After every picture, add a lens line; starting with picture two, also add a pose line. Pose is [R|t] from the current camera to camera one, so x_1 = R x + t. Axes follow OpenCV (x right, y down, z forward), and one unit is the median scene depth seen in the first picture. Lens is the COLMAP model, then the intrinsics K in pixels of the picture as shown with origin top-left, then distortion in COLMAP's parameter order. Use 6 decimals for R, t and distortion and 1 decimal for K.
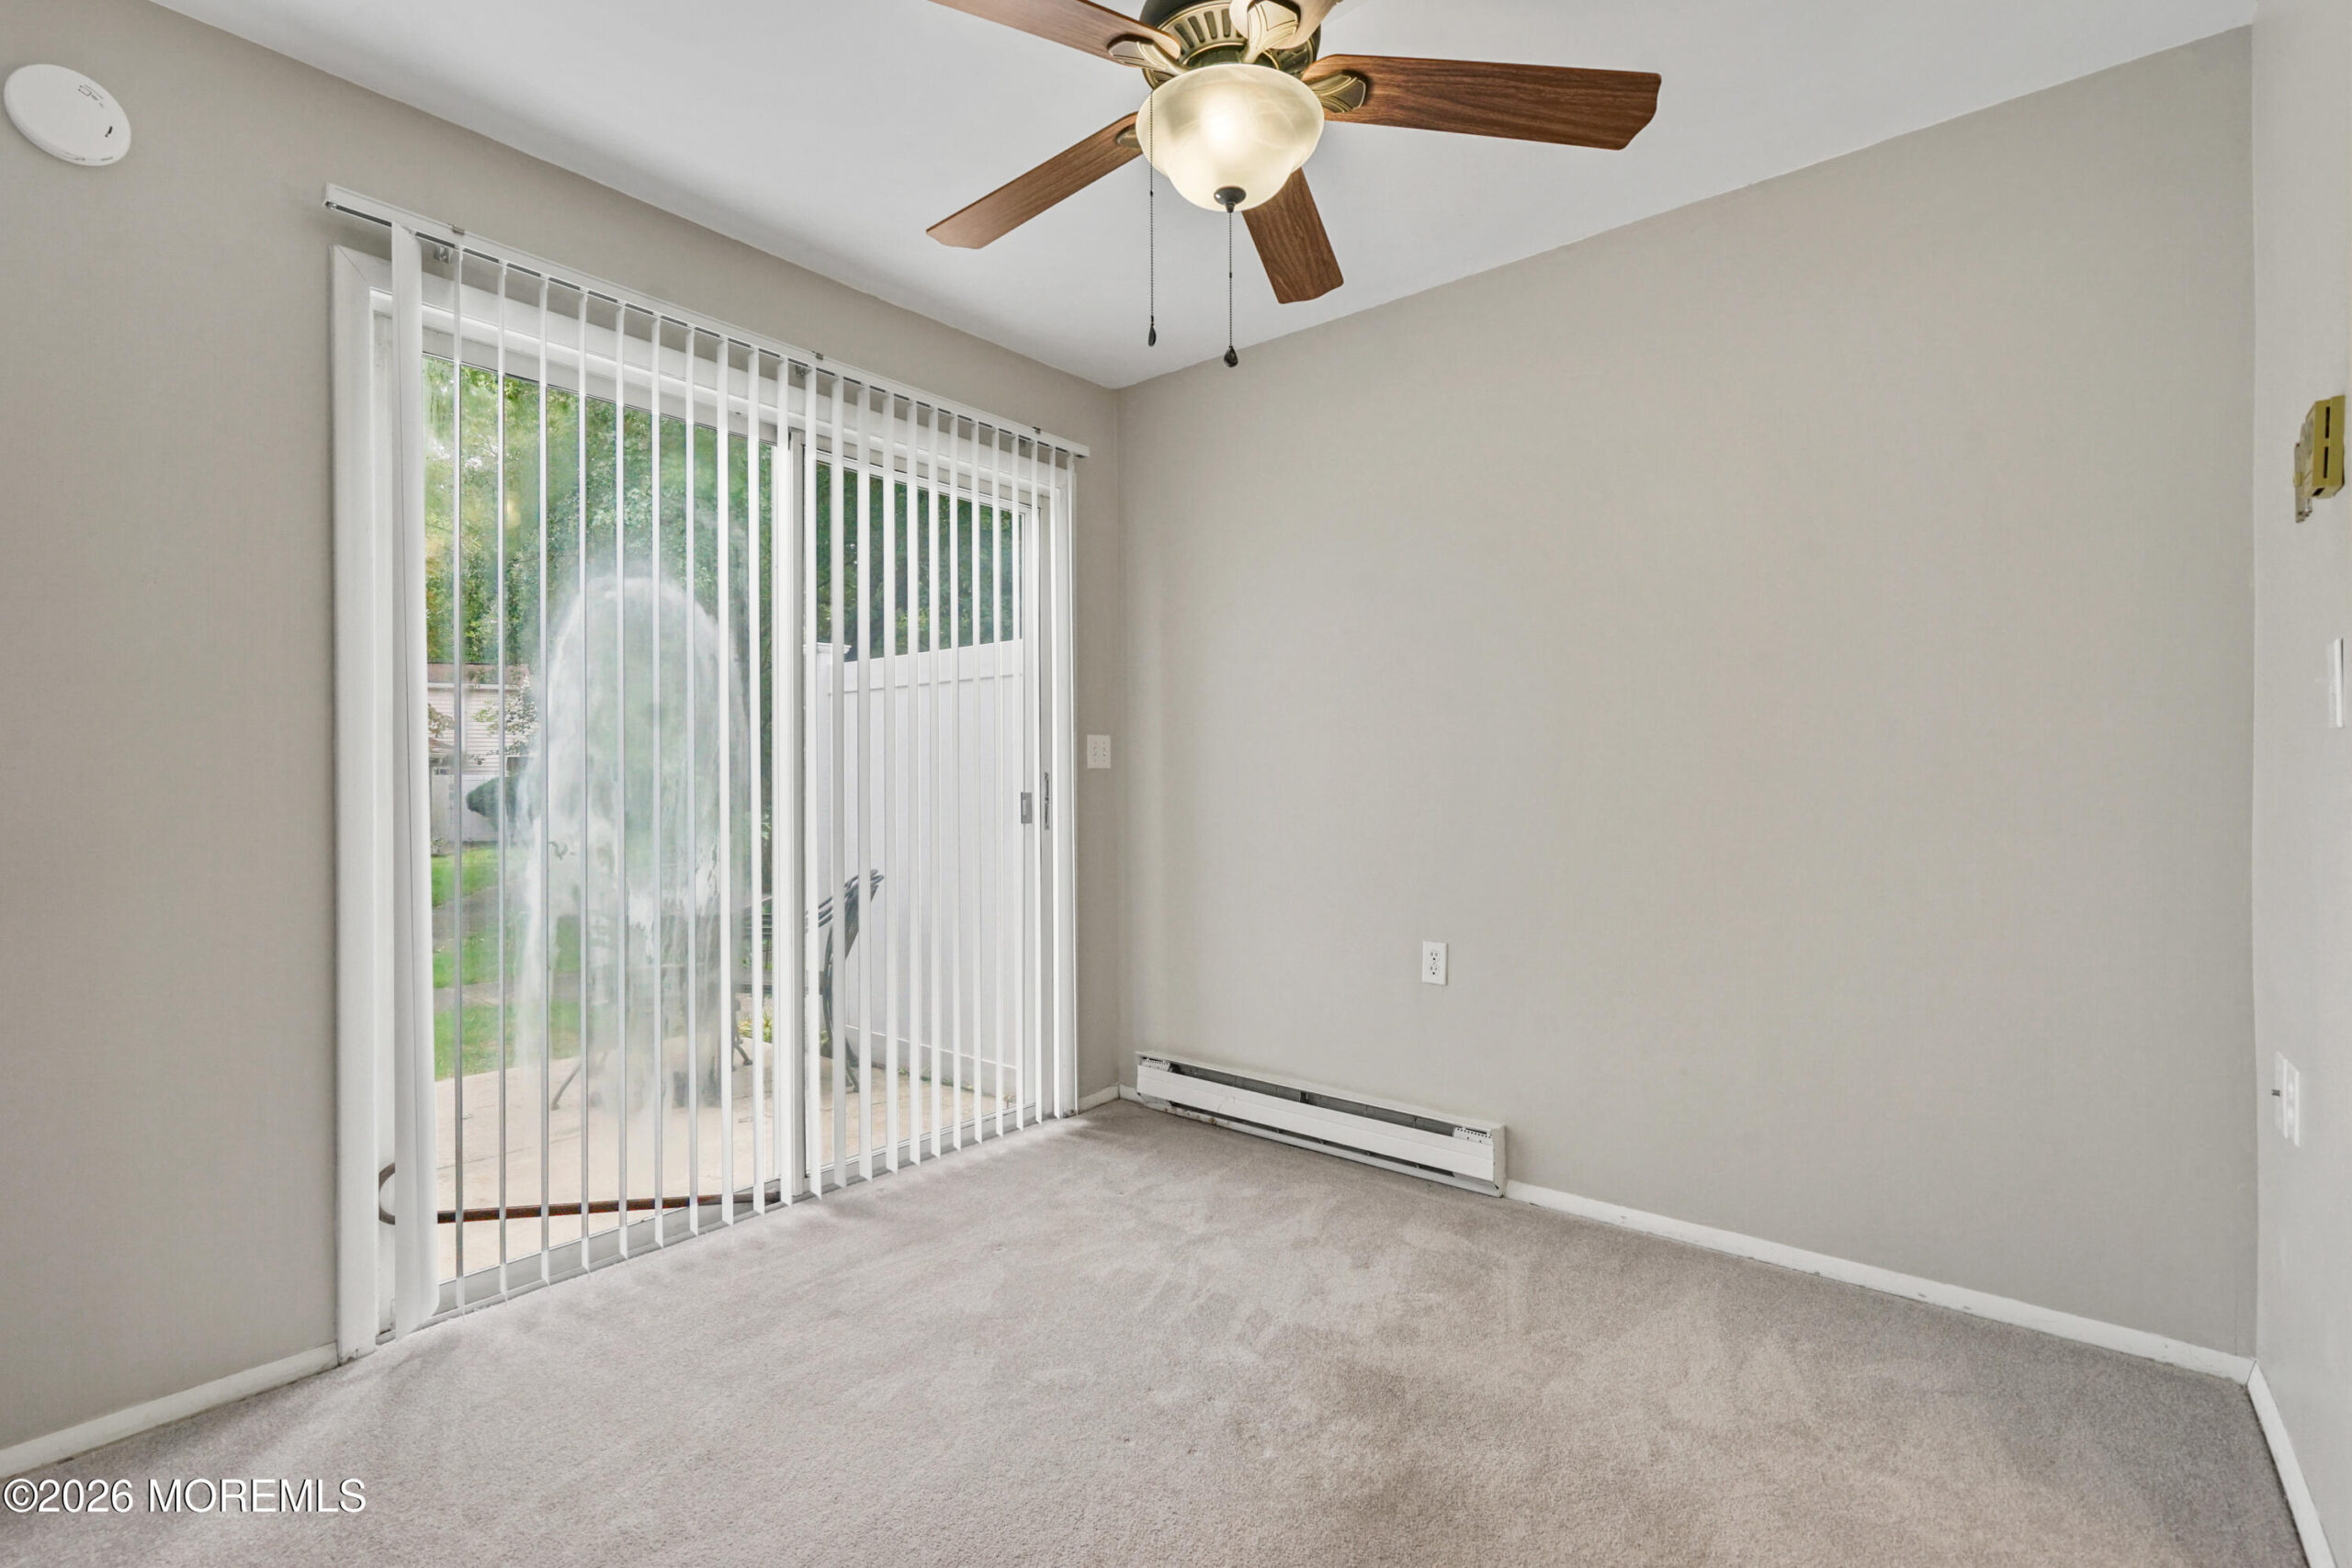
lens RADIAL K [[1056.7, 0, 1152.6], [0, 1056.7, 791.4], [0, 0, 1]] dist [-0.011591, -0.000041]
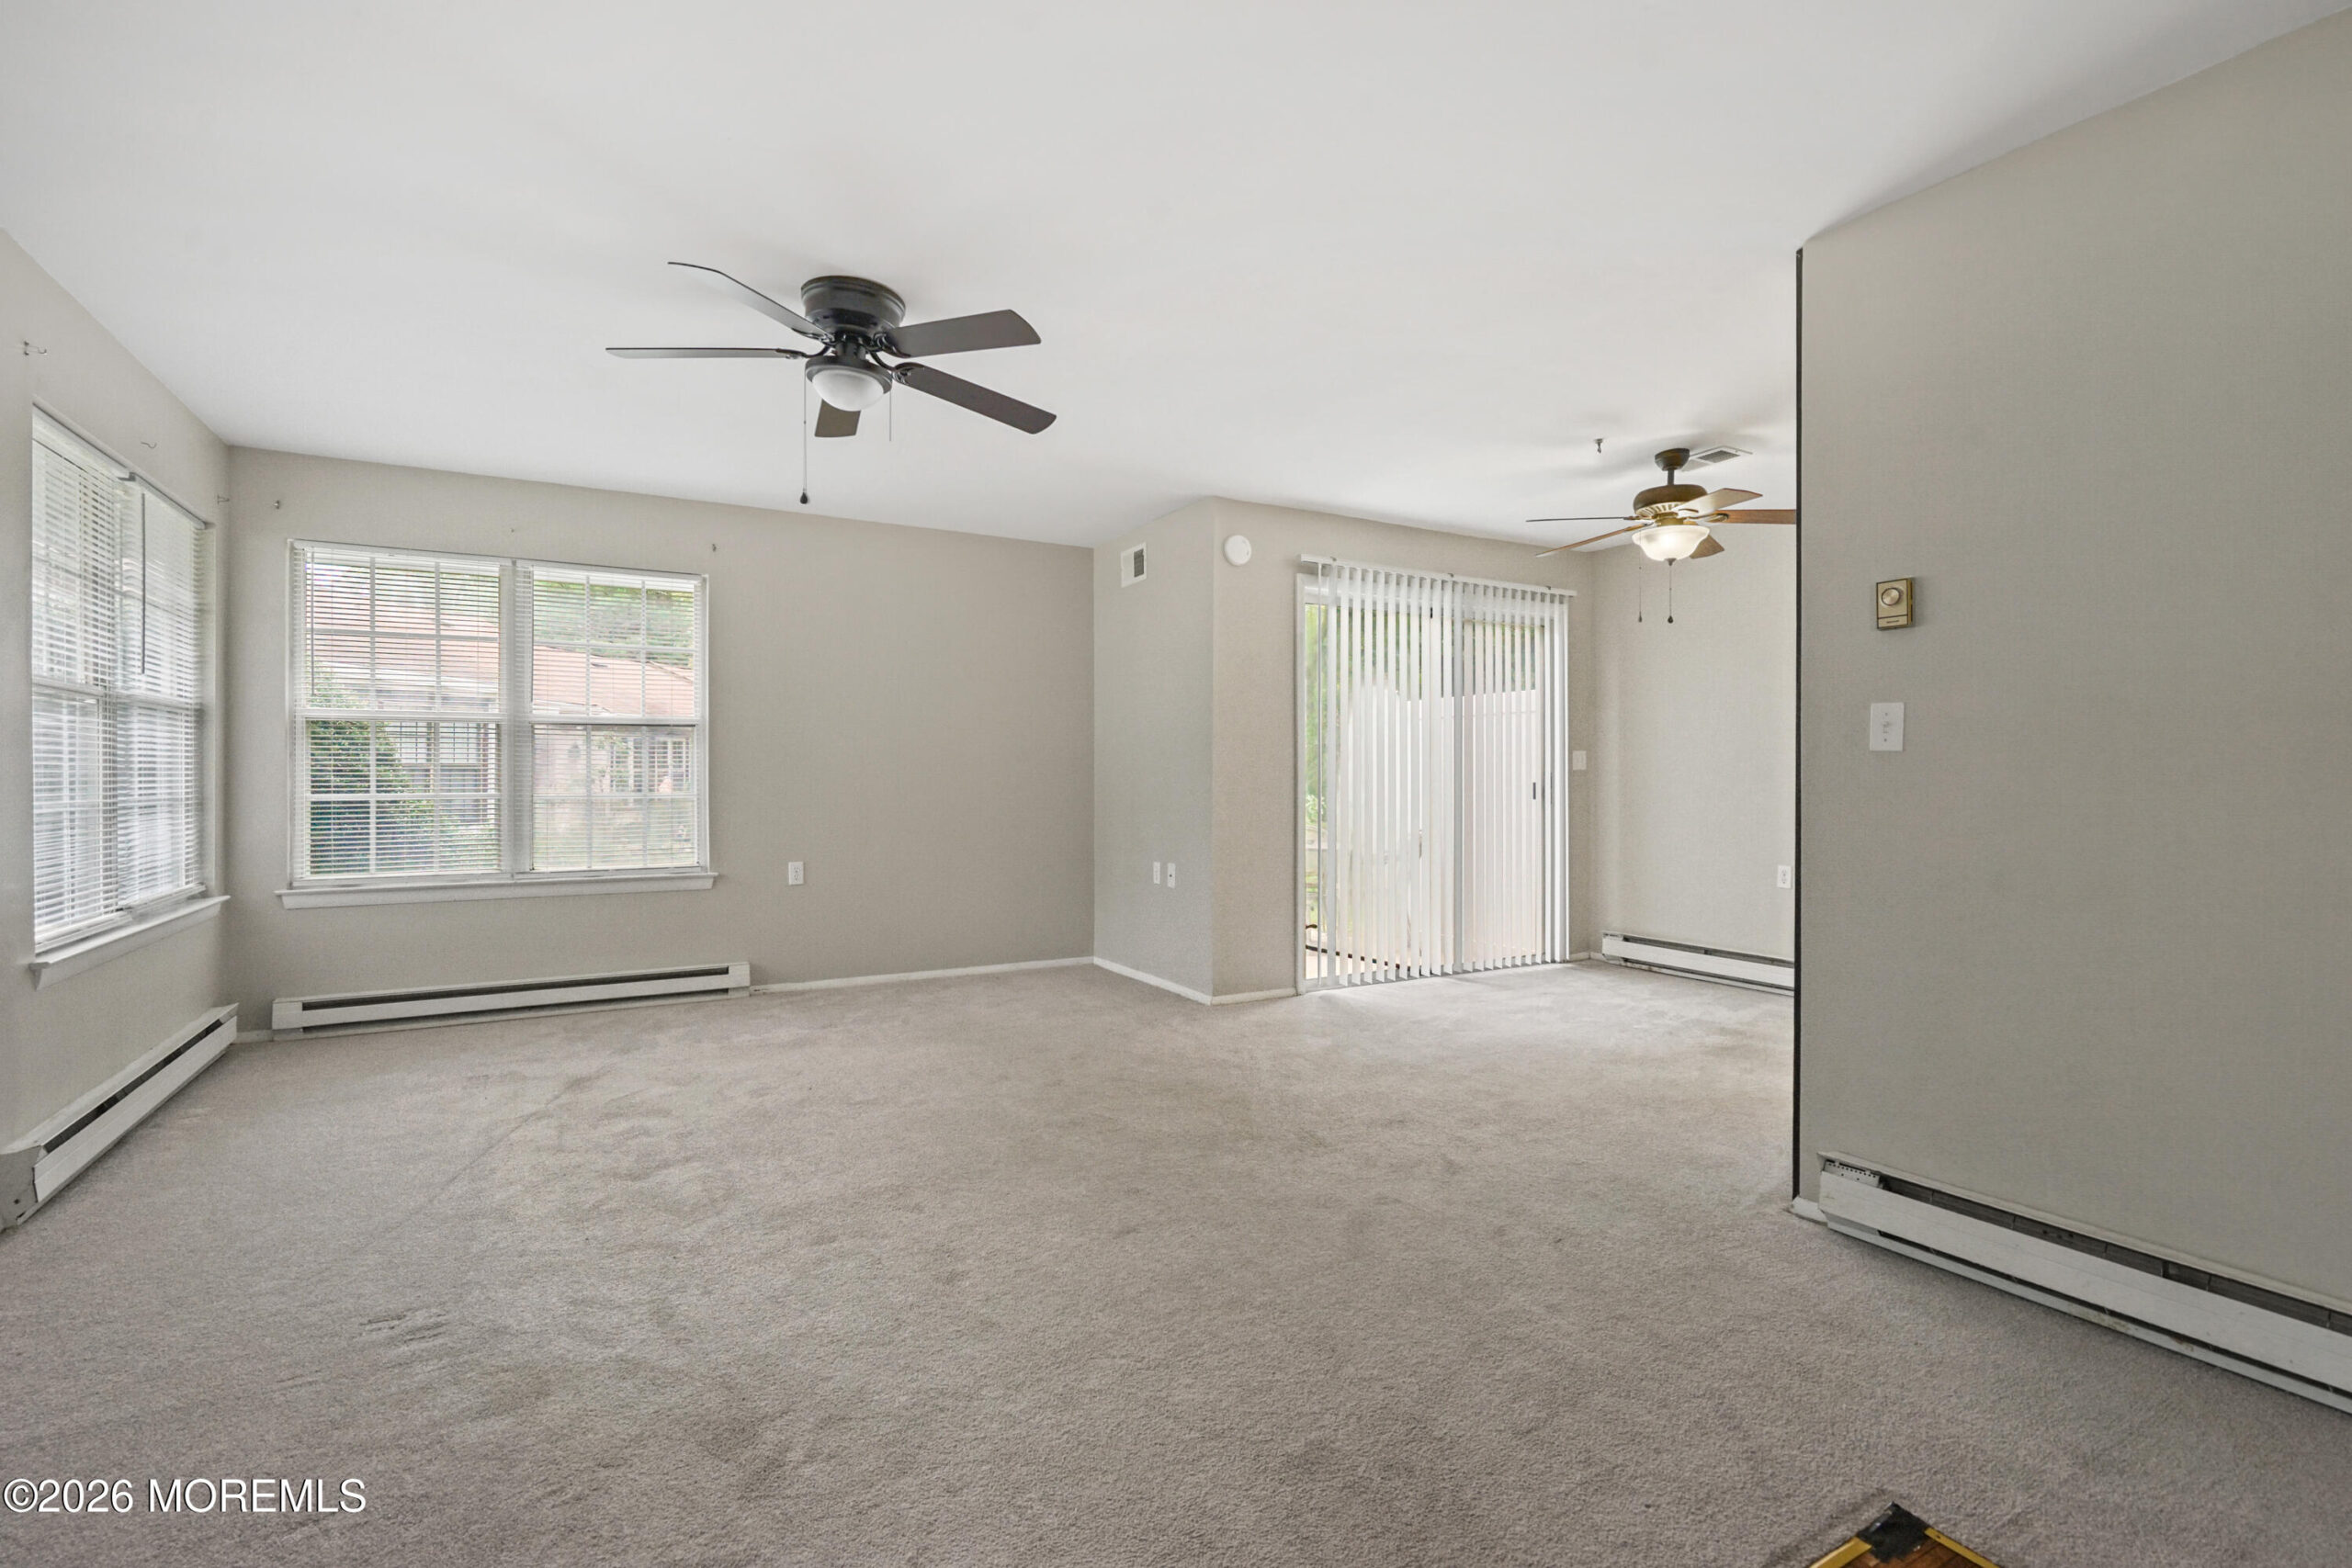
lens RADIAL K [[1065.8, 0, 1176.0], [0, 1065.8, 784.0], [0, 0, 1]] dist [-0.001564, 0.000006]
pose [[0.942435, 0.003748, -0.334369, -0.120961], [-0.005580, 0.999974, -0.004517, 0.020139], [0.334343, 0.006123, 0.942431, -1.201588]]
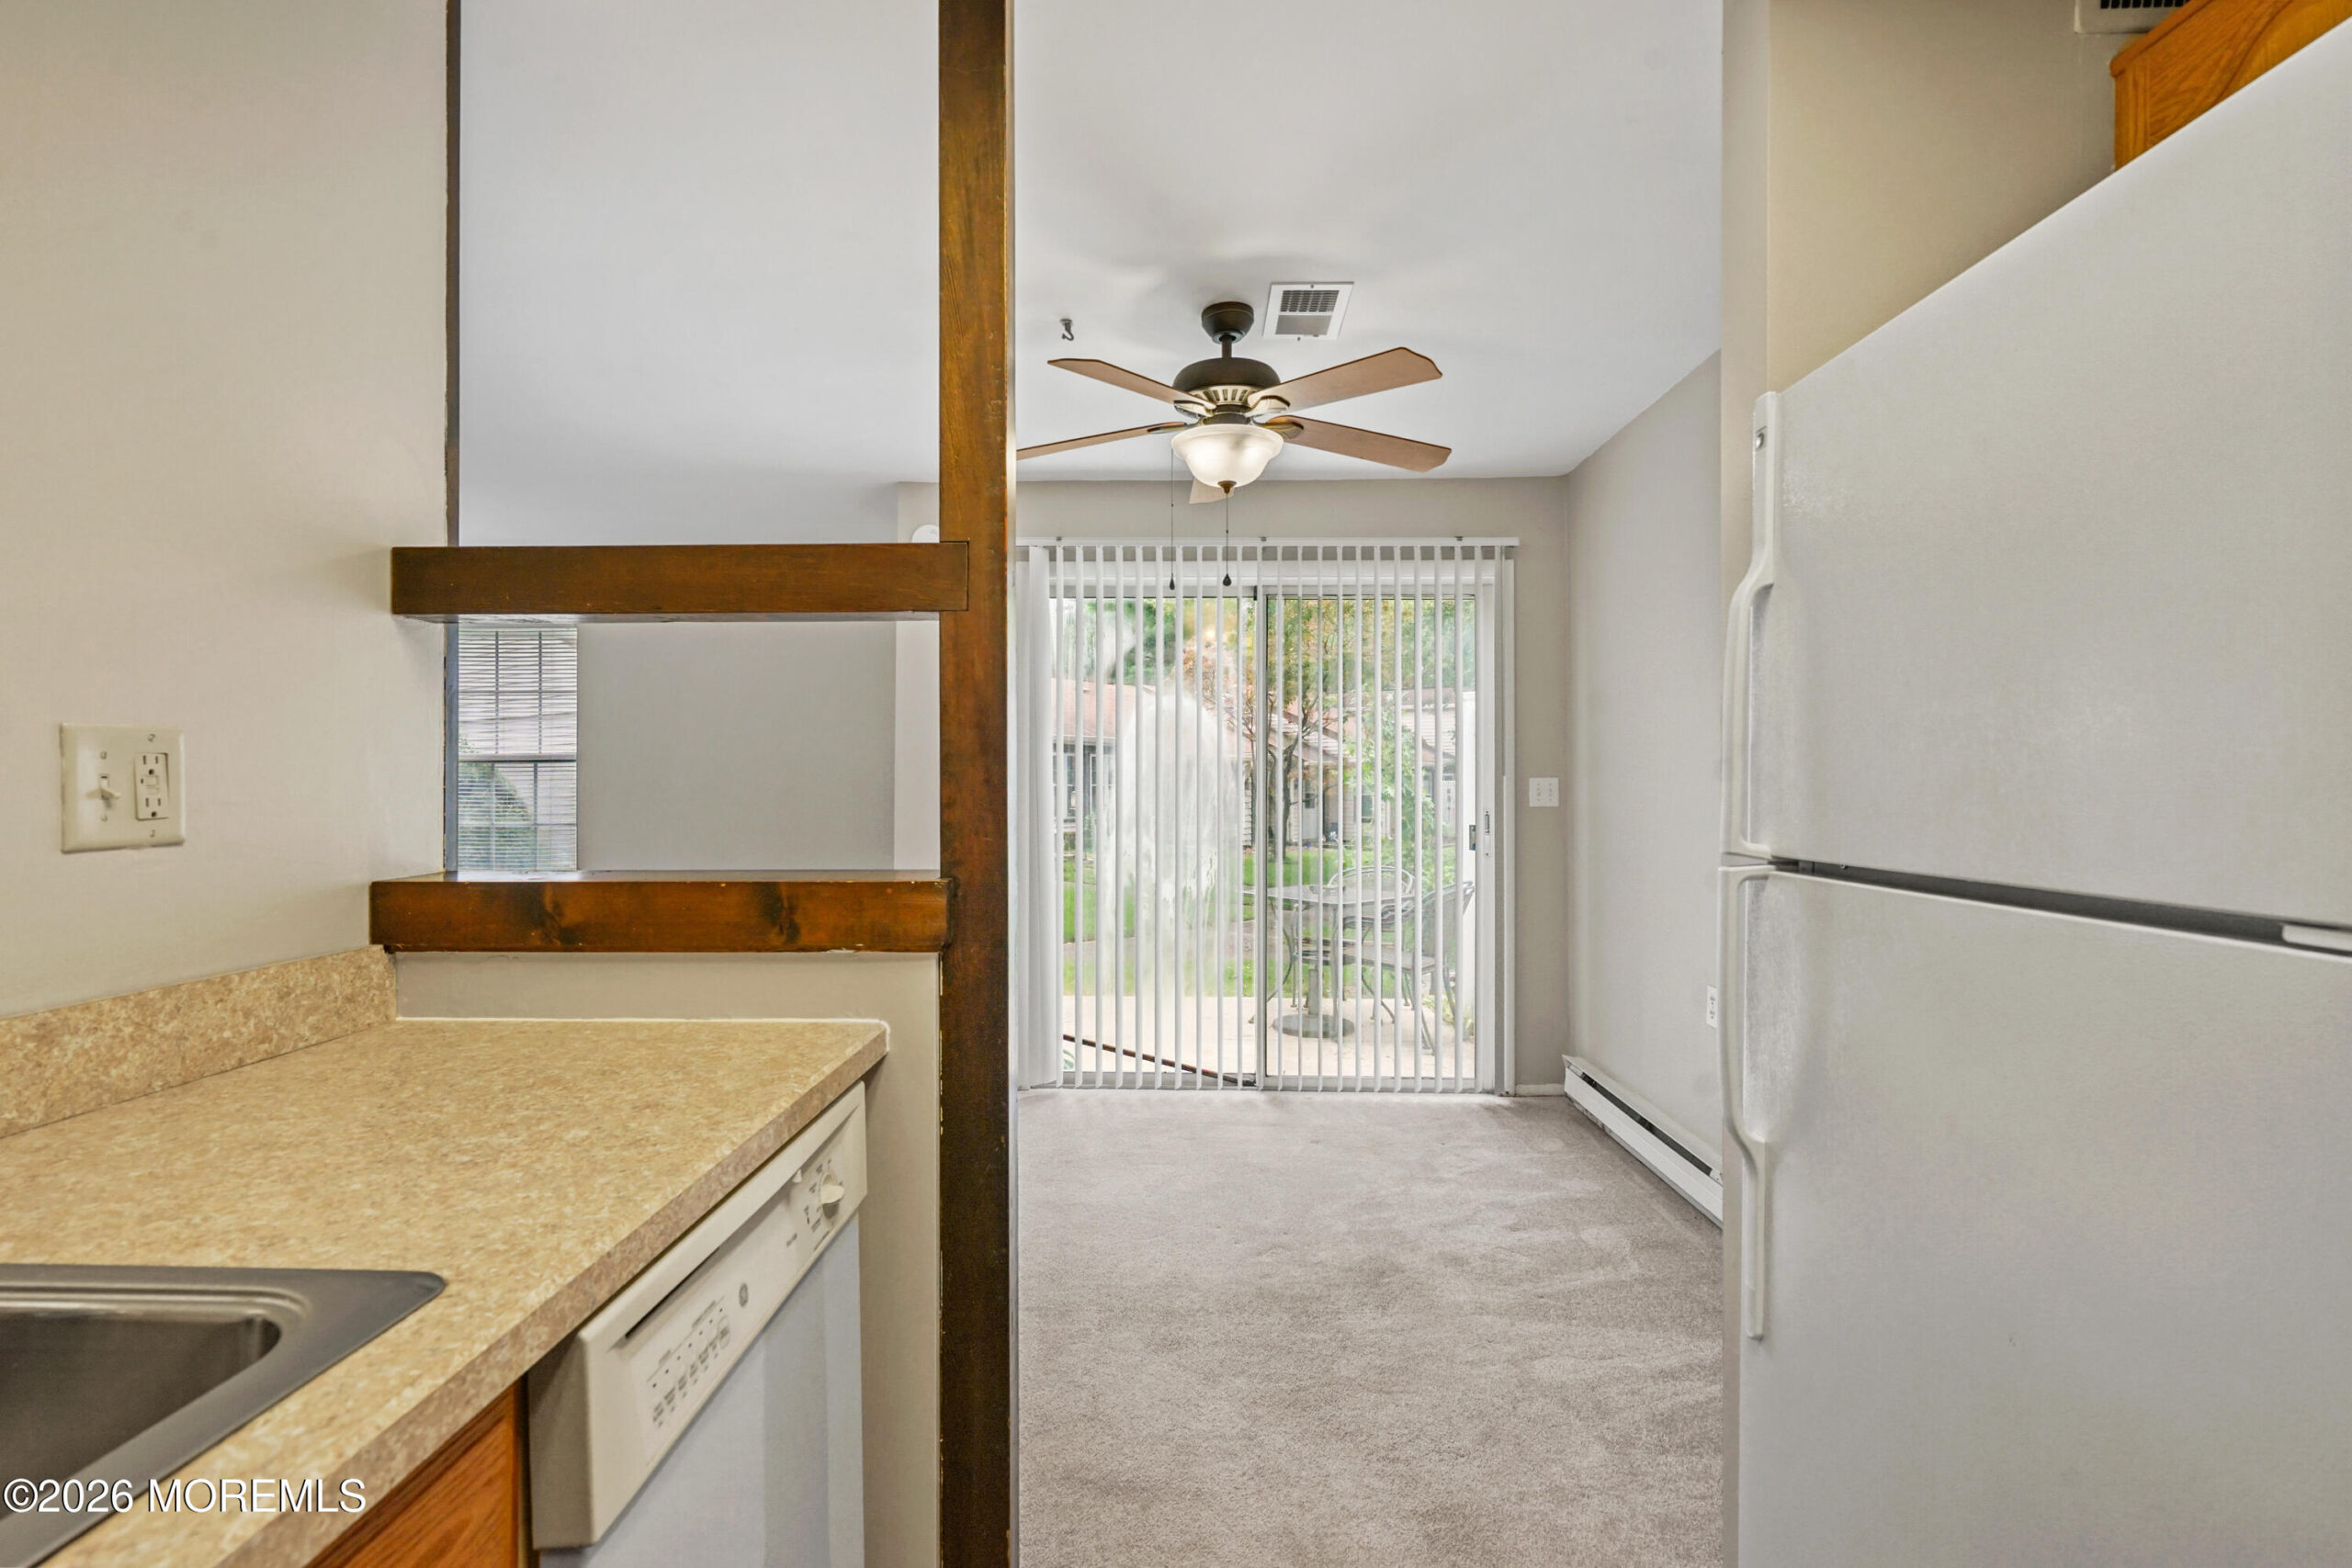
lens RADIAL K [[1056.7, 0, 1152.6], [0, 1056.7, 791.4], [0, 0, 1]] dist [-0.011591, -0.000041]
pose [[0.617717, 0.006909, -0.786370, 0.790789], [-0.010820, 0.999941, 0.000285, -0.044792], [0.786326, 0.008333, 0.617755, -0.073084]]
